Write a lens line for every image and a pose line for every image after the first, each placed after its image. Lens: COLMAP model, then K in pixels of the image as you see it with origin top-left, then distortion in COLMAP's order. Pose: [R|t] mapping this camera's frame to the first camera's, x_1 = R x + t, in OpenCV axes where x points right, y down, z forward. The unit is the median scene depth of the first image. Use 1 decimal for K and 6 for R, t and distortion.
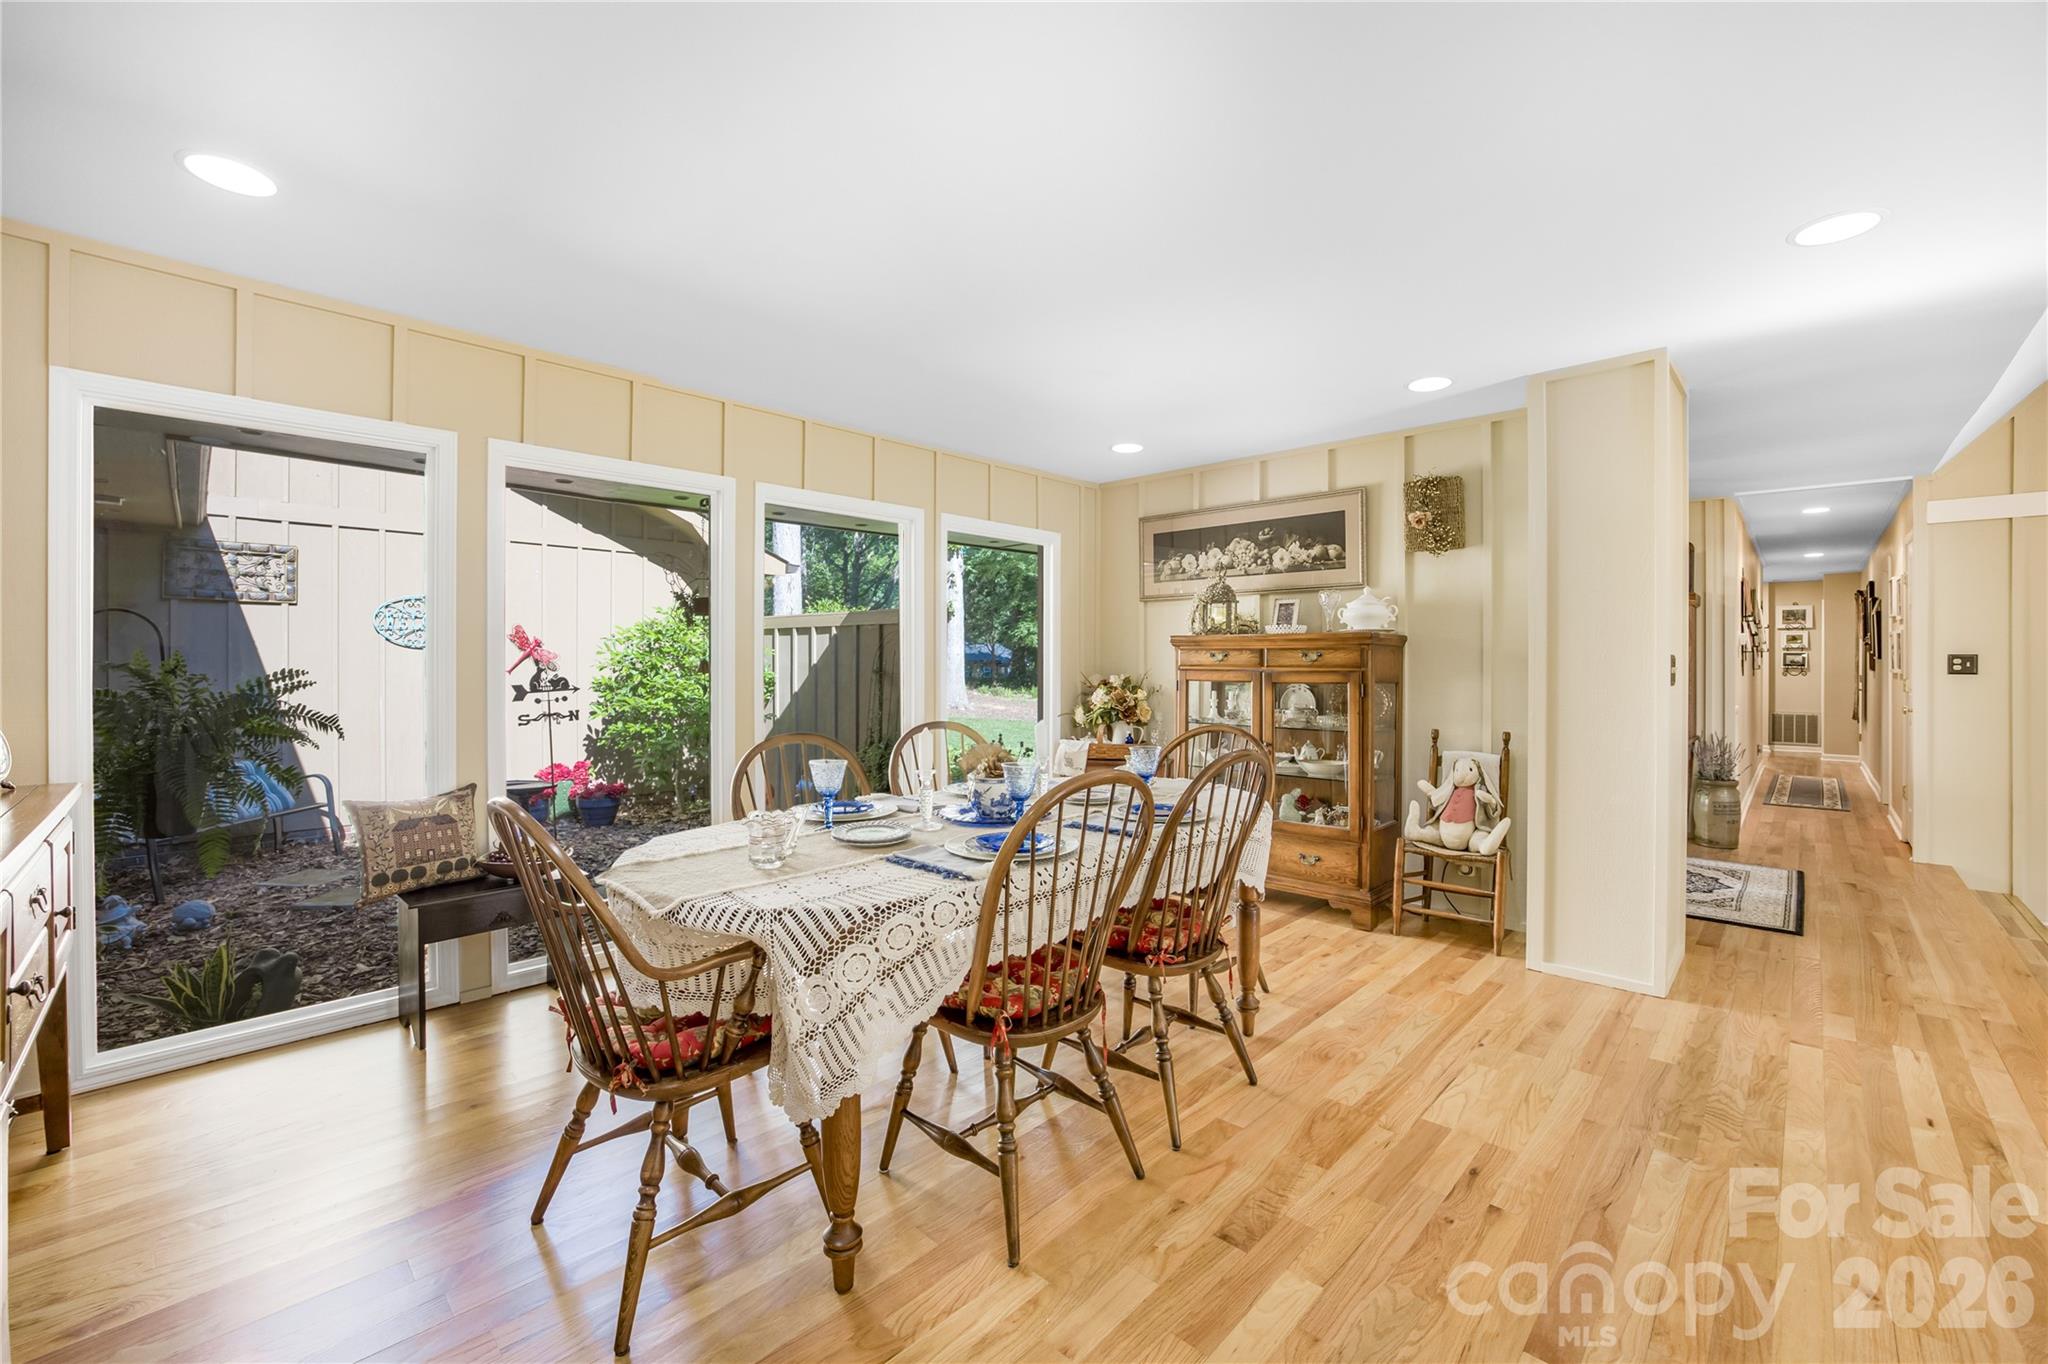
lens RADIAL K [[839.5, 0, 1040.8], [0, 839.5, 666.8], [0, 0, 1]] dist [-0.046079, 0.014085]
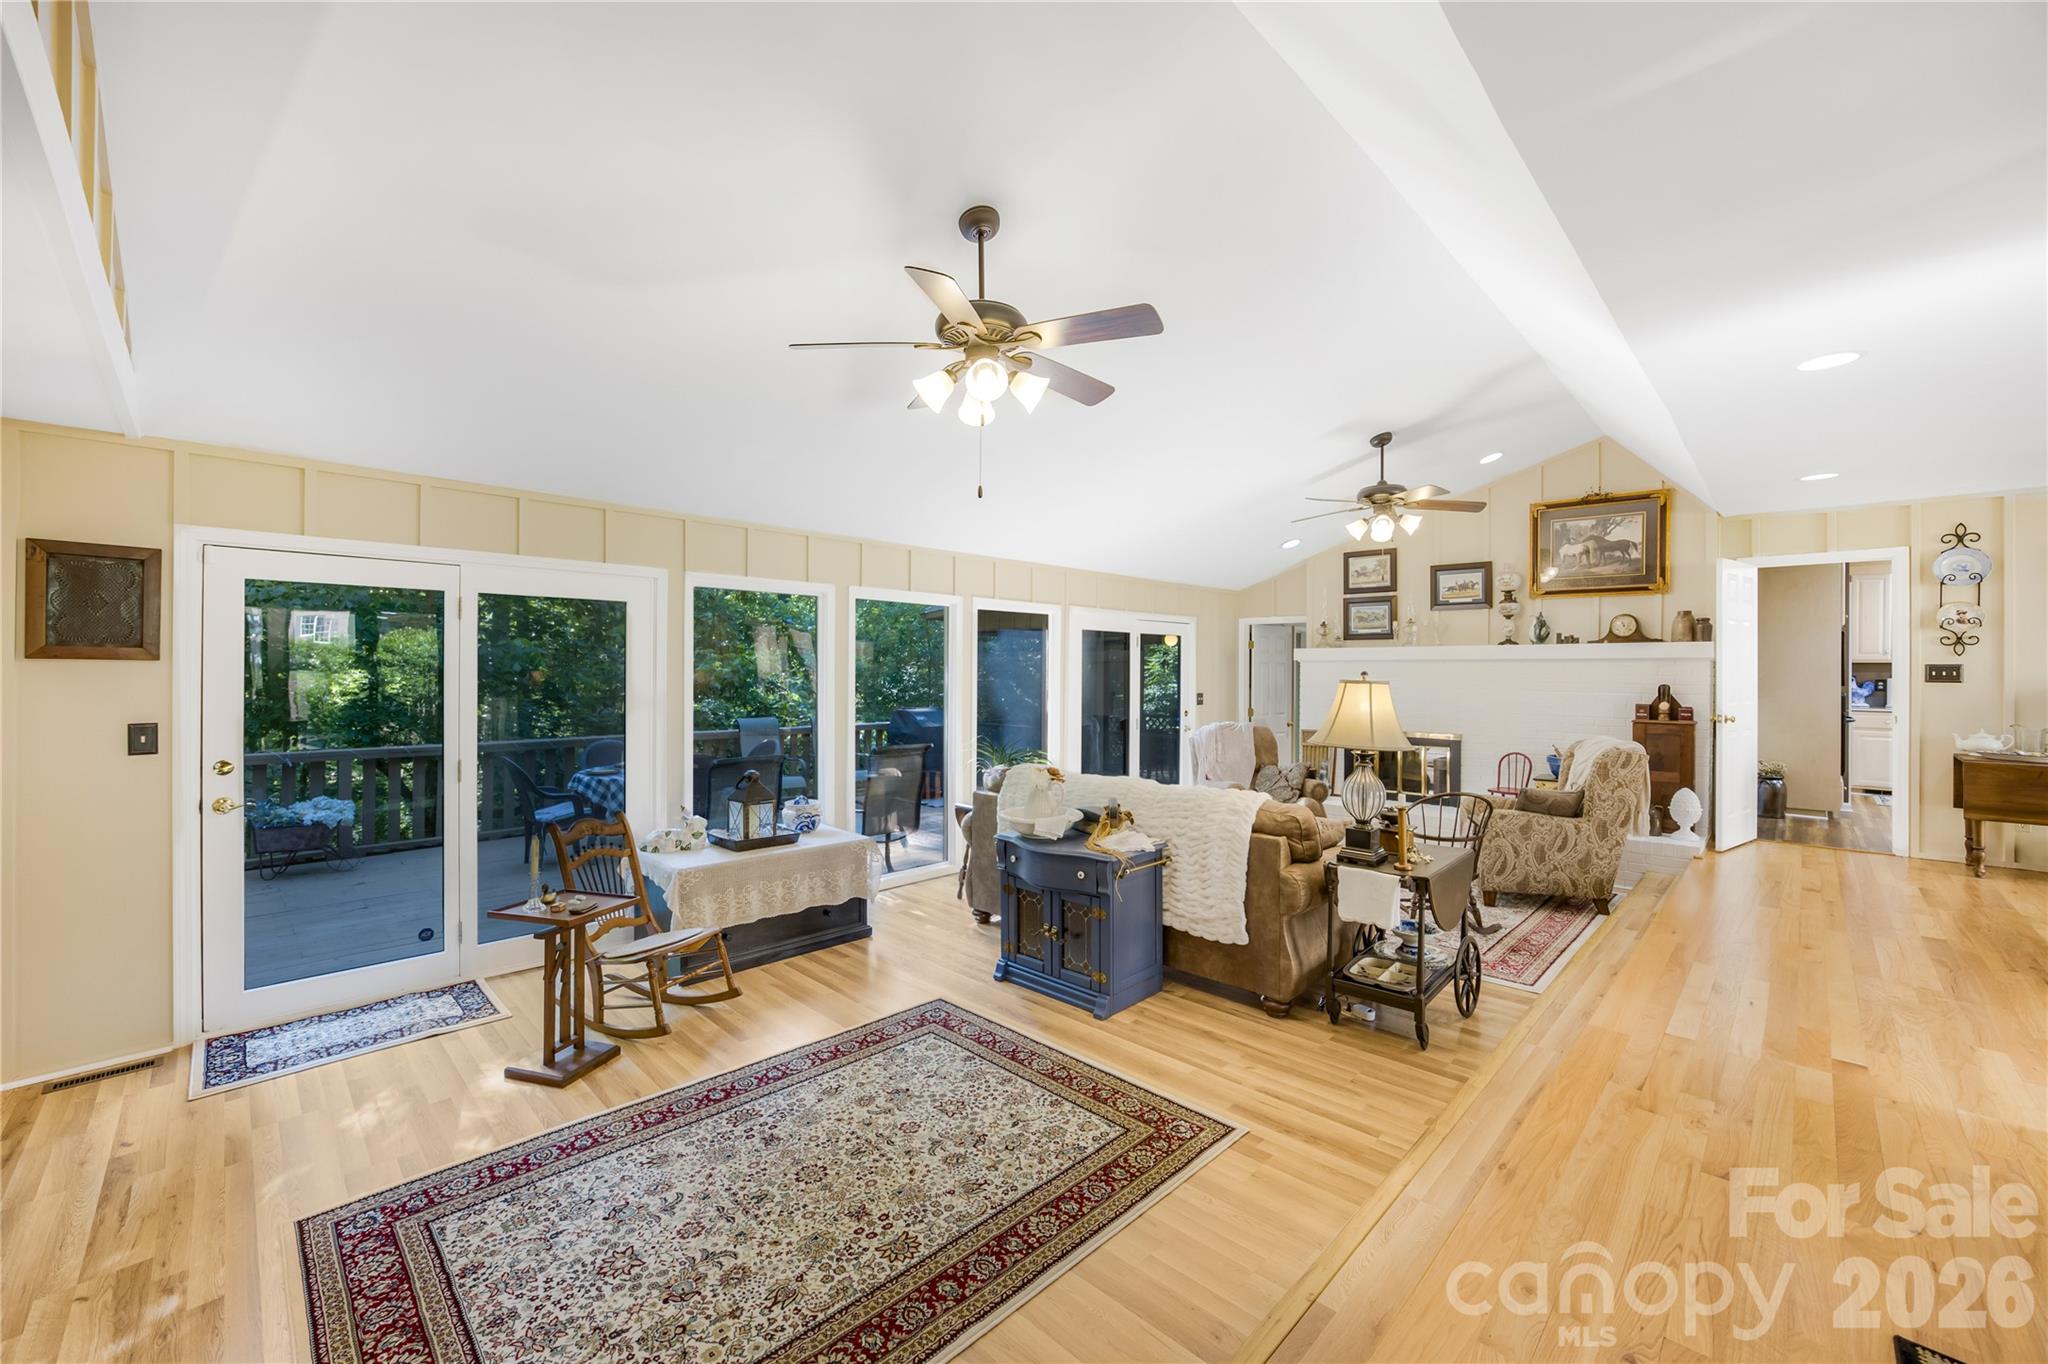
lens RADIAL K [[815.9, 0, 1026.7], [0, 815.9, 672.6], [0, 0, 1]] dist [-0.043893, 0.013534]
pose [[-0.999727, -0.006507, 0.022431, 1.321671], [-0.006379, 0.999963, 0.005778, -0.003104], [-0.022468, 0.005633, -0.999732, 1.357110]]
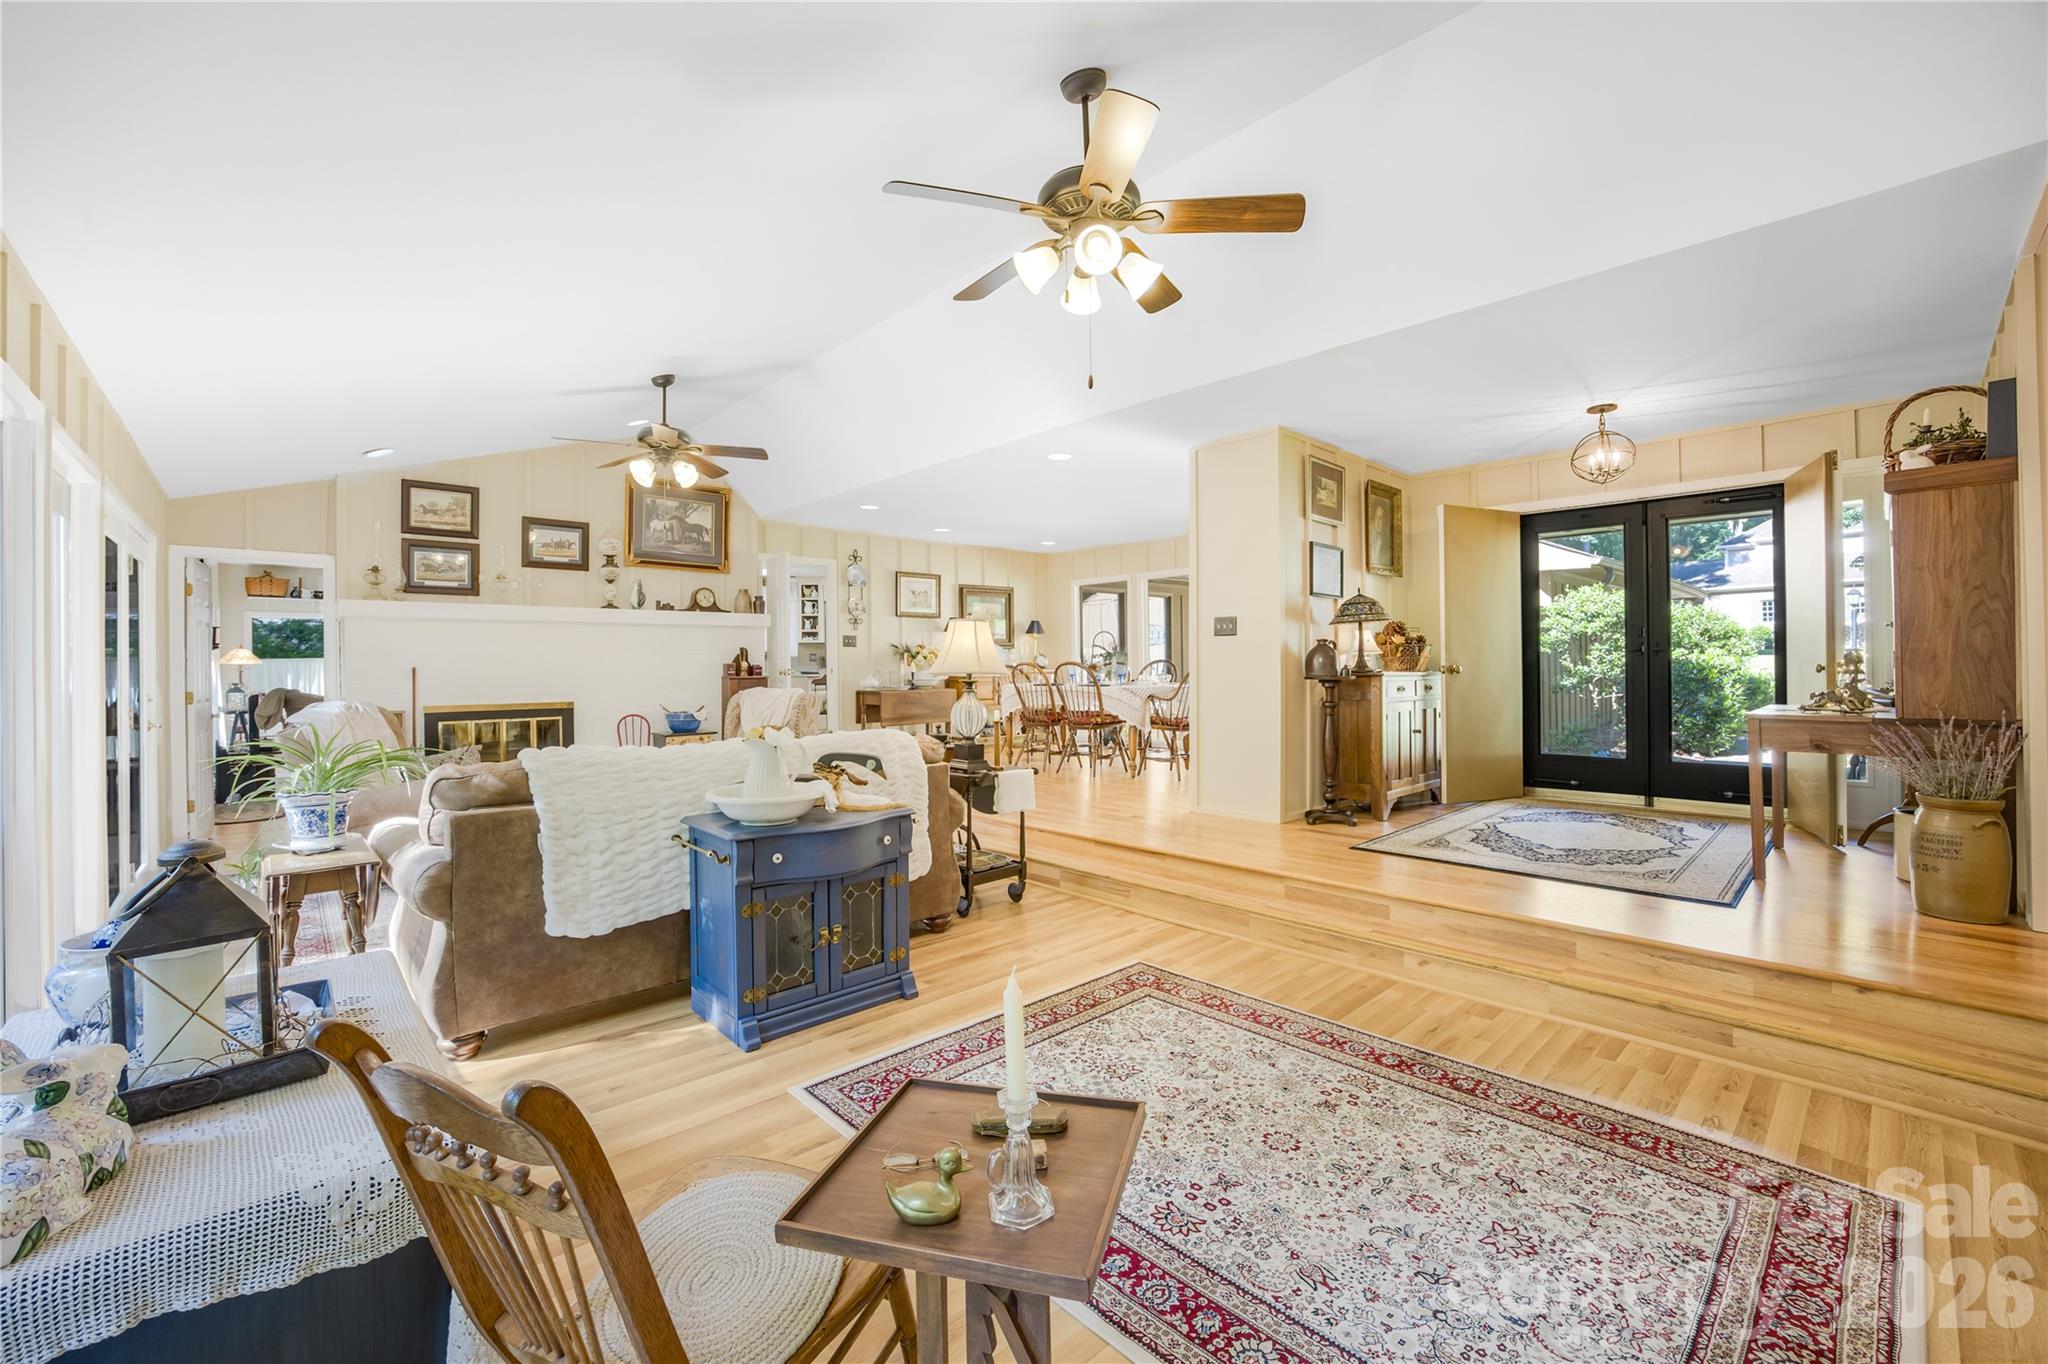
lens RADIAL K [[846.5, 0, 1020.4], [0, 846.5, 663.8], [0, 0, 1]] dist [-0.051173, 0.015718]
pose [[-0.068810, -0.004044, -0.997622, 2.076841], [0.004090, 0.999982, -0.004335, 0.070858], [0.997621, -0.004379, -0.068792, 0.600314]]
